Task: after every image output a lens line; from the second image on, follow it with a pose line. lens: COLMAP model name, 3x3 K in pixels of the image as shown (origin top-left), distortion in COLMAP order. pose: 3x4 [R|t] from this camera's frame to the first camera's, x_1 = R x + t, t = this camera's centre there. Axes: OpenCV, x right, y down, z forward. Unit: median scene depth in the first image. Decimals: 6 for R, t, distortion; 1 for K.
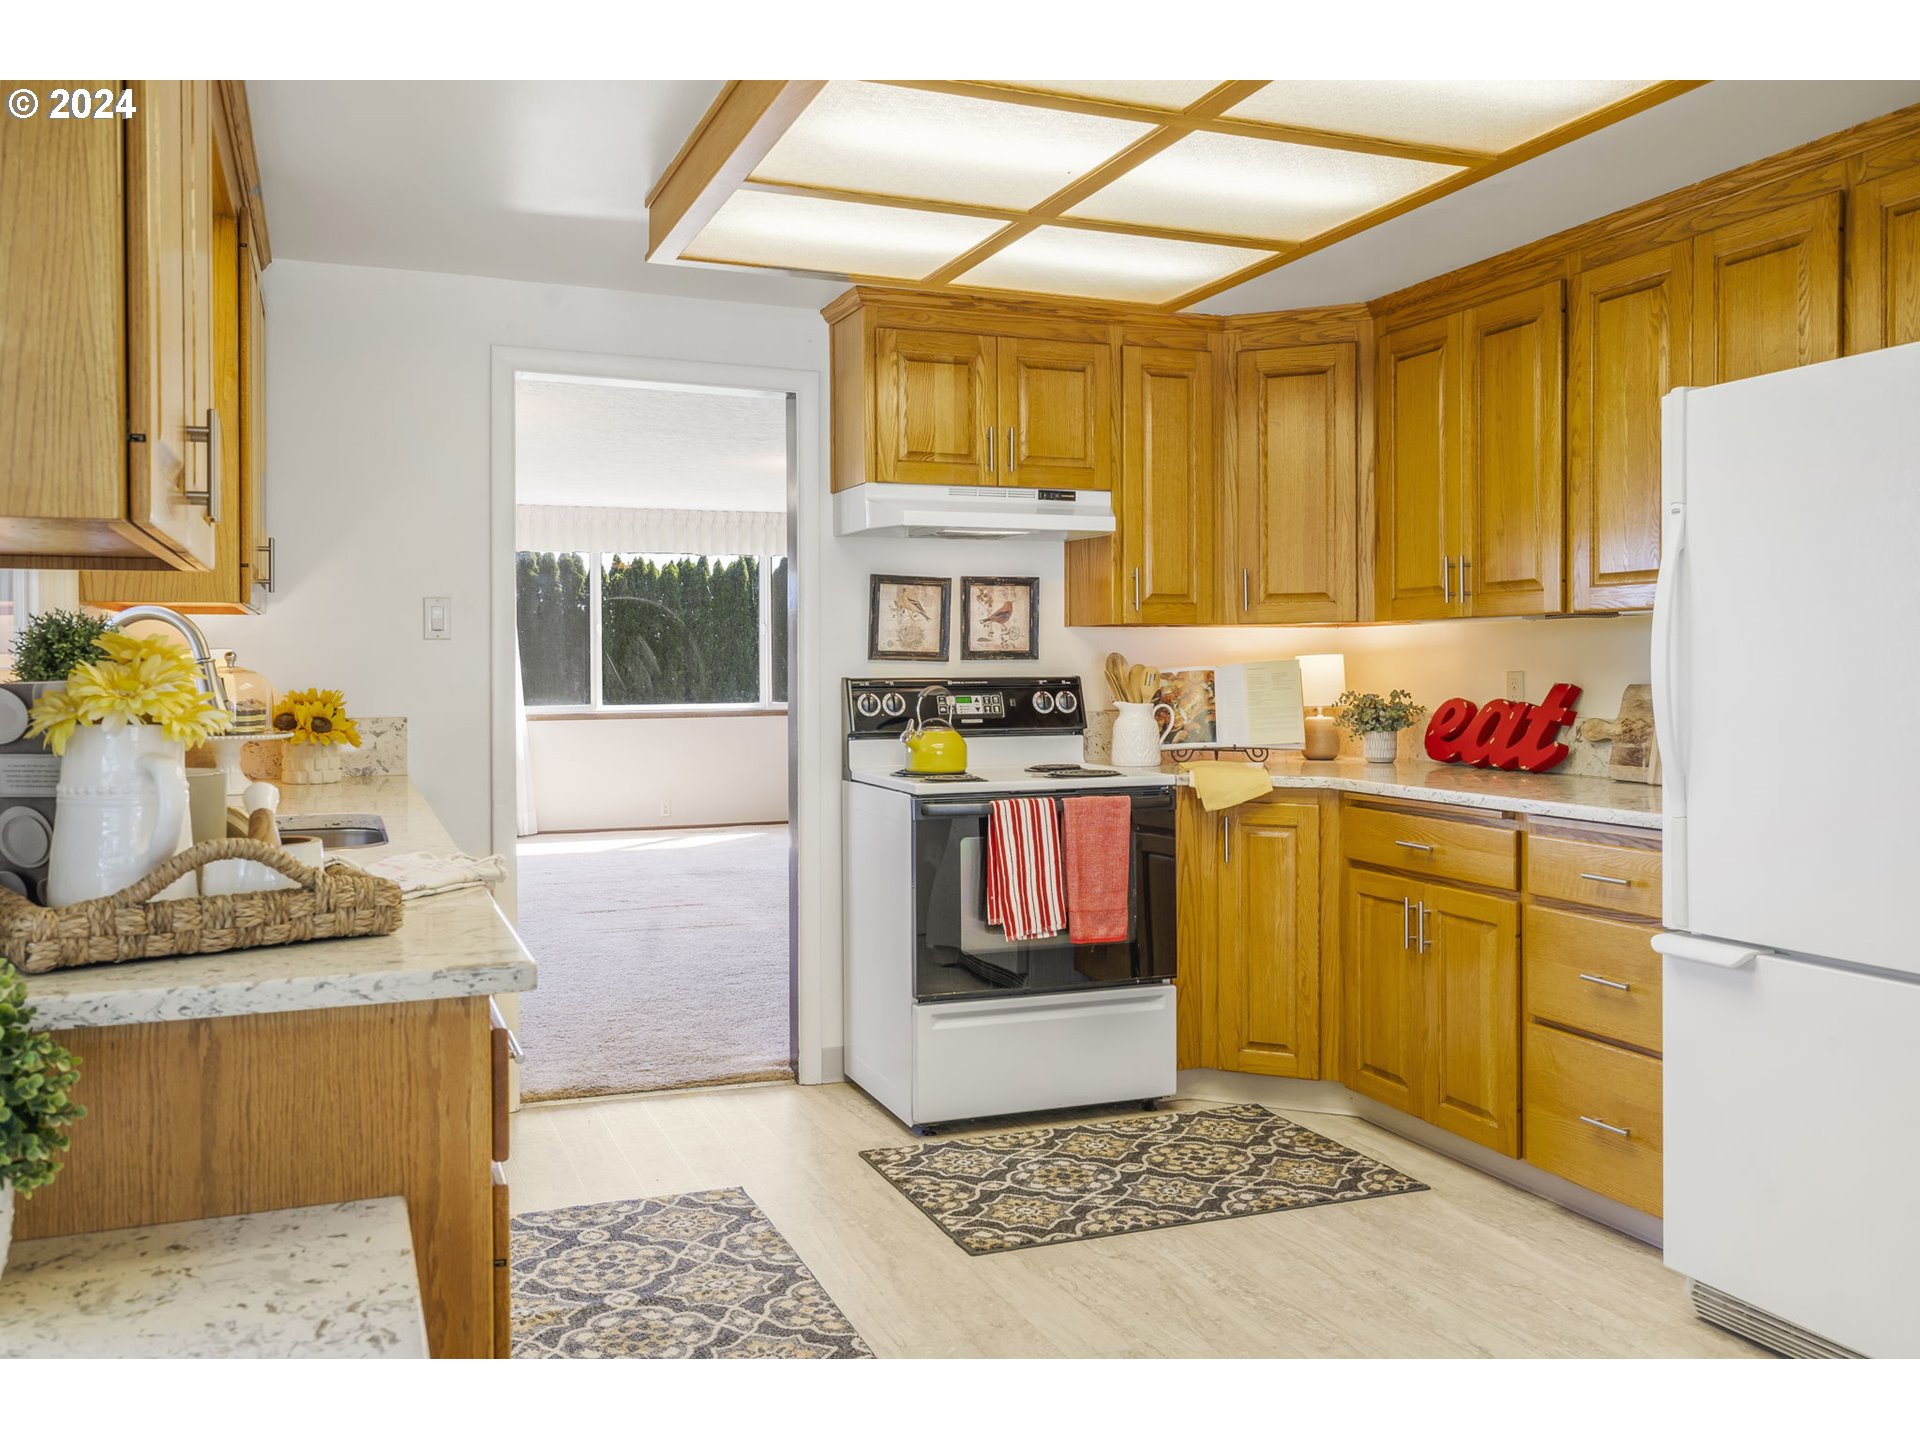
lens RADIAL K [[1572.7, 0, 988.0], [0, 1572.7, 678.7], [0, 0, 1]] dist [0.002970, 0.007885]
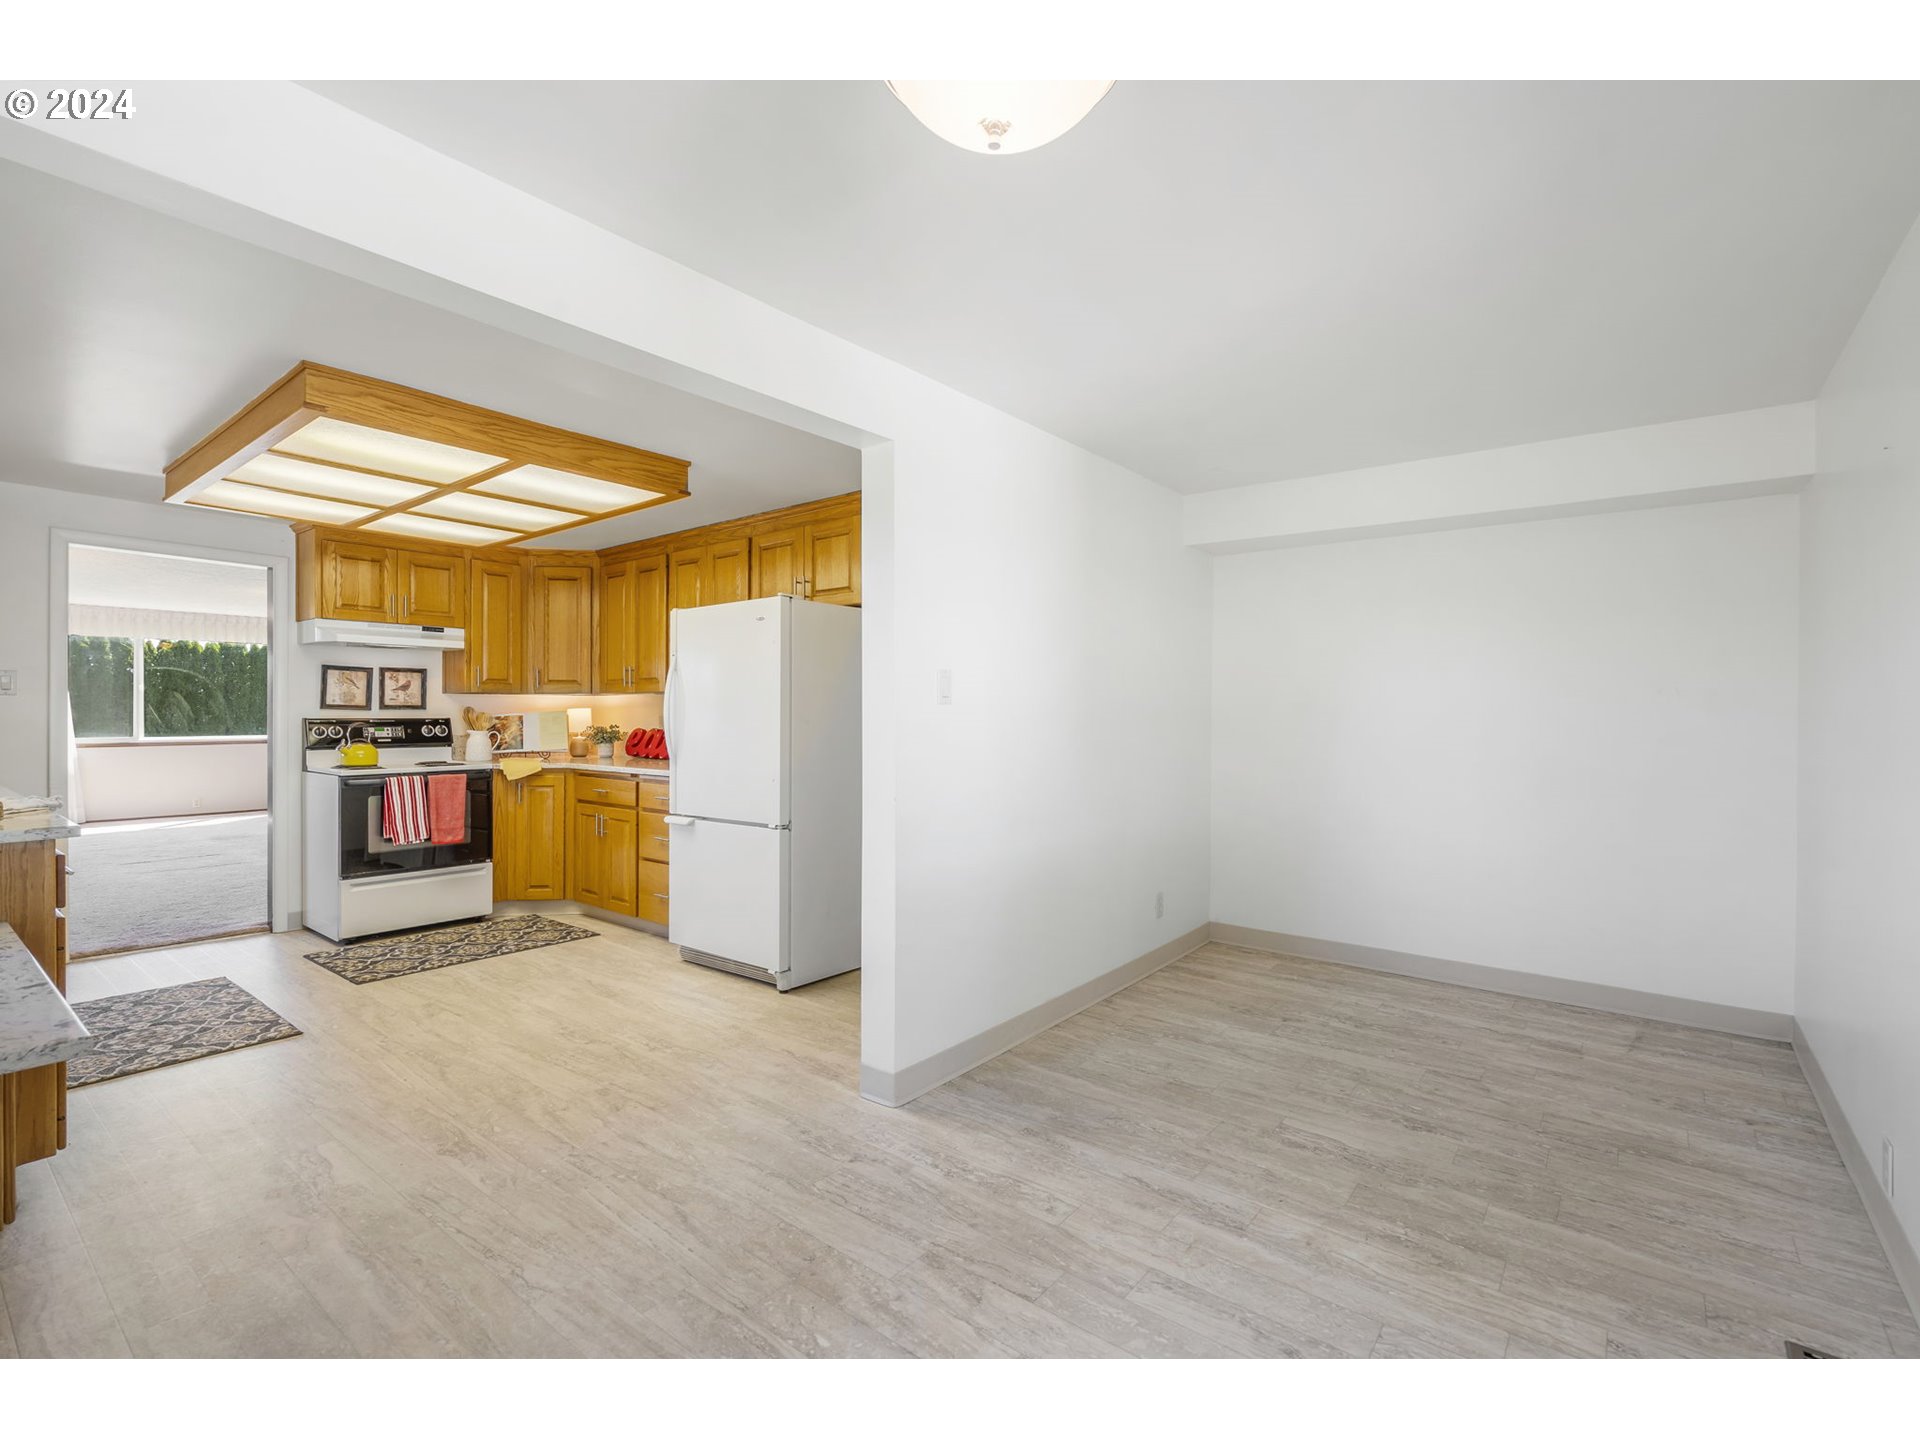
lens RADIAL K [[865.8, 0, 962.5], [0, 865.8, 717.1], [0, 0, 1]] dist [-0.001672, 0.000775]
pose [[0.871831, 0.004148, 0.489790, 0.103764], [-0.001008, 0.999977, -0.006673, 0.004796], [-0.489806, 0.005324, 0.871815, -0.353193]]
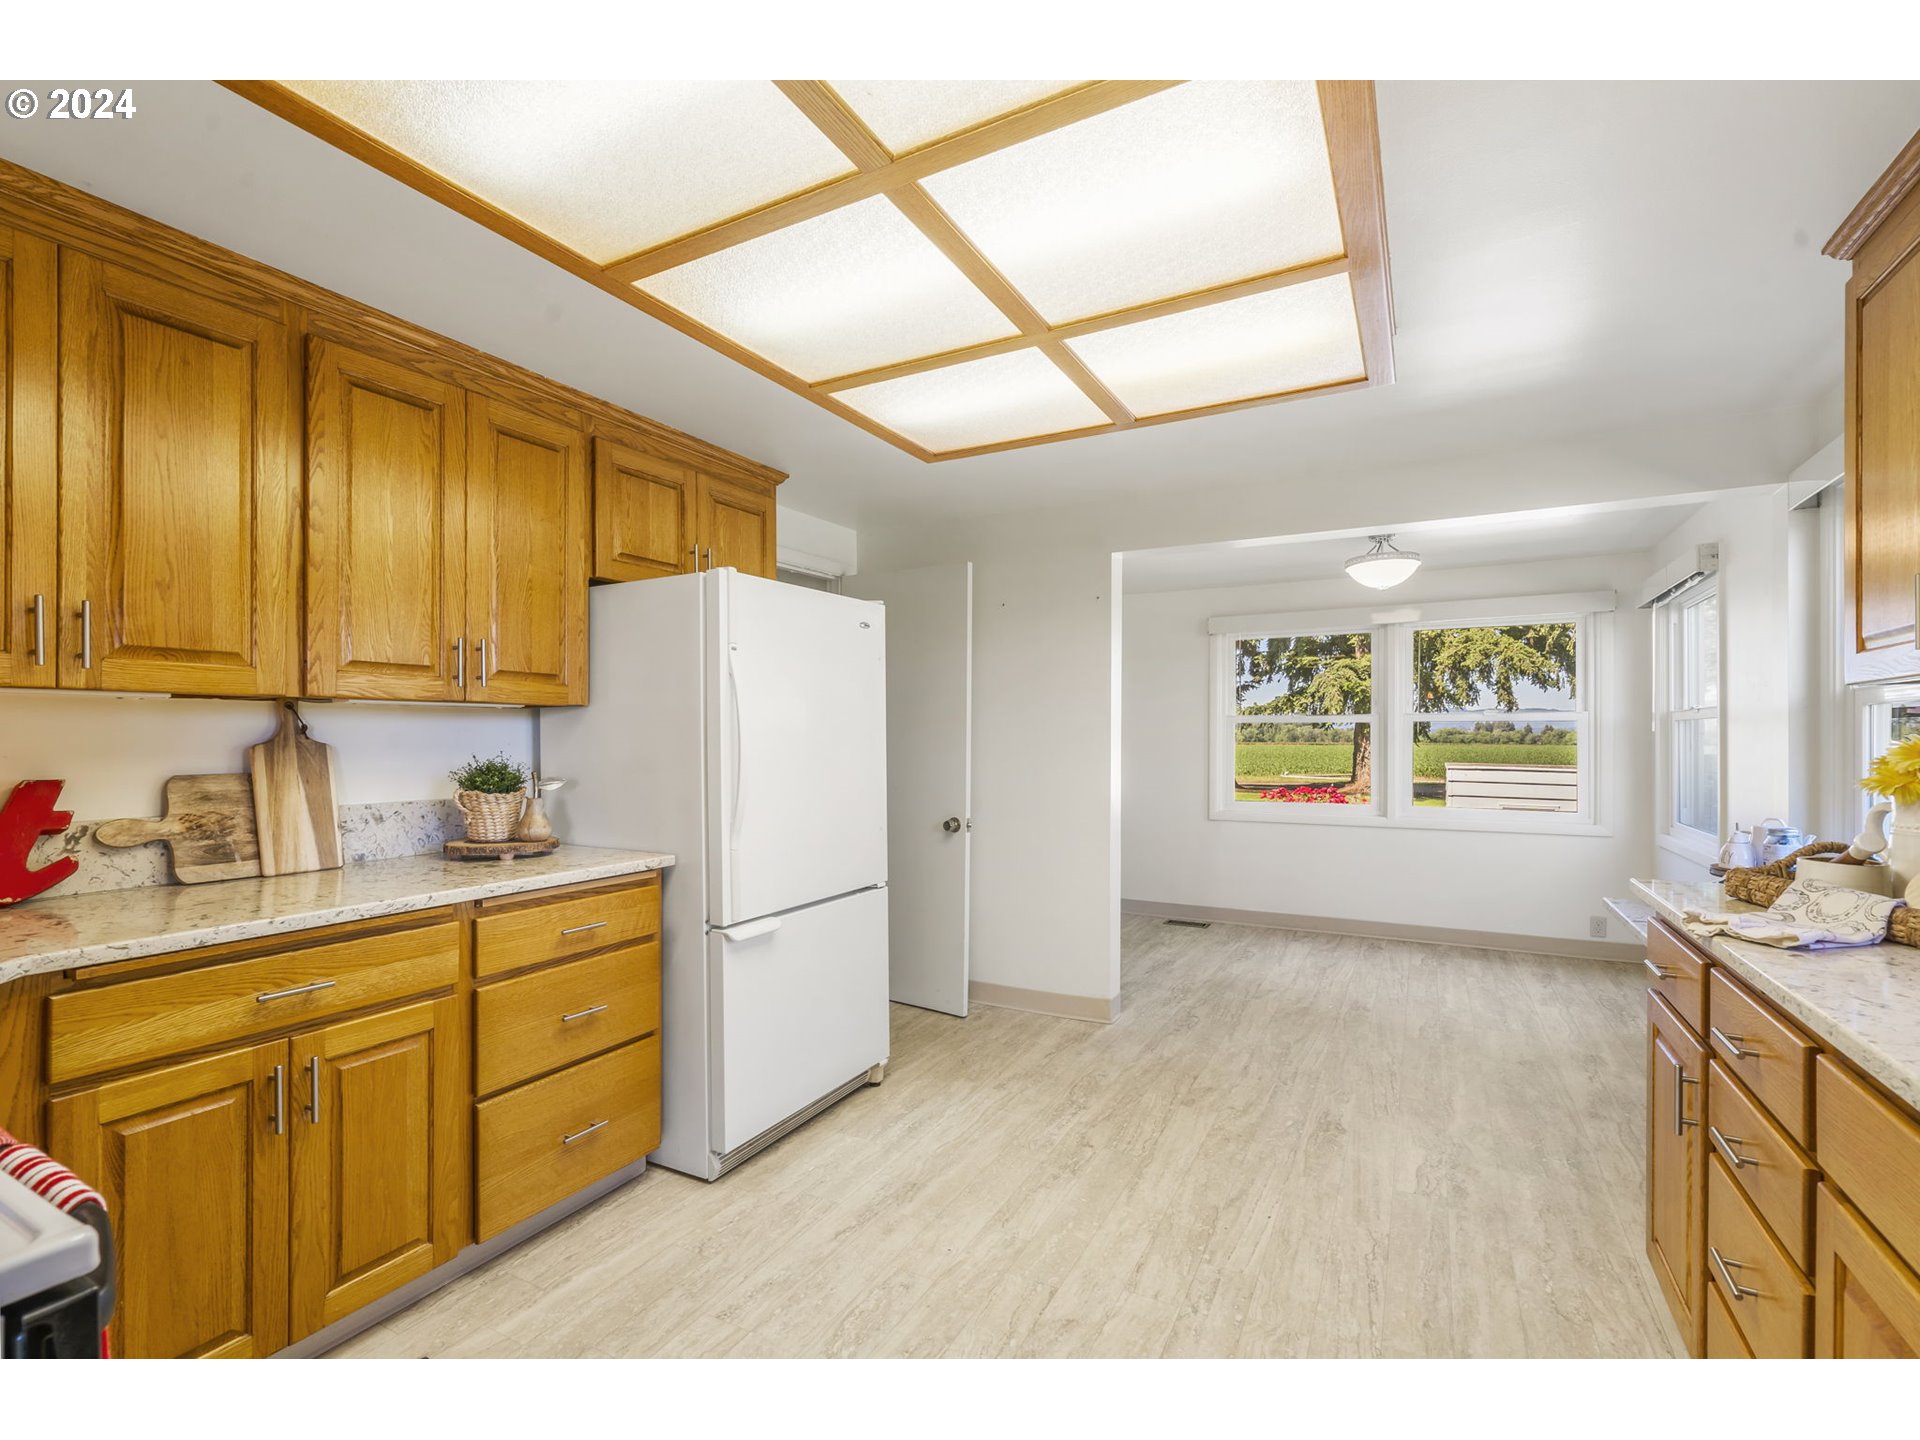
lens RADIAL K [[865.8, 0, 956.7], [0, 865.8, 733.2], [0, 0, 1]] dist [-0.001672, 0.000775]
pose [[-0.624887, 0.005669, 0.780694, -0.244930], [0.009702, 0.999953, 0.000505, -0.016099], [-0.780655, 0.007890, -0.624913, 0.946132]]
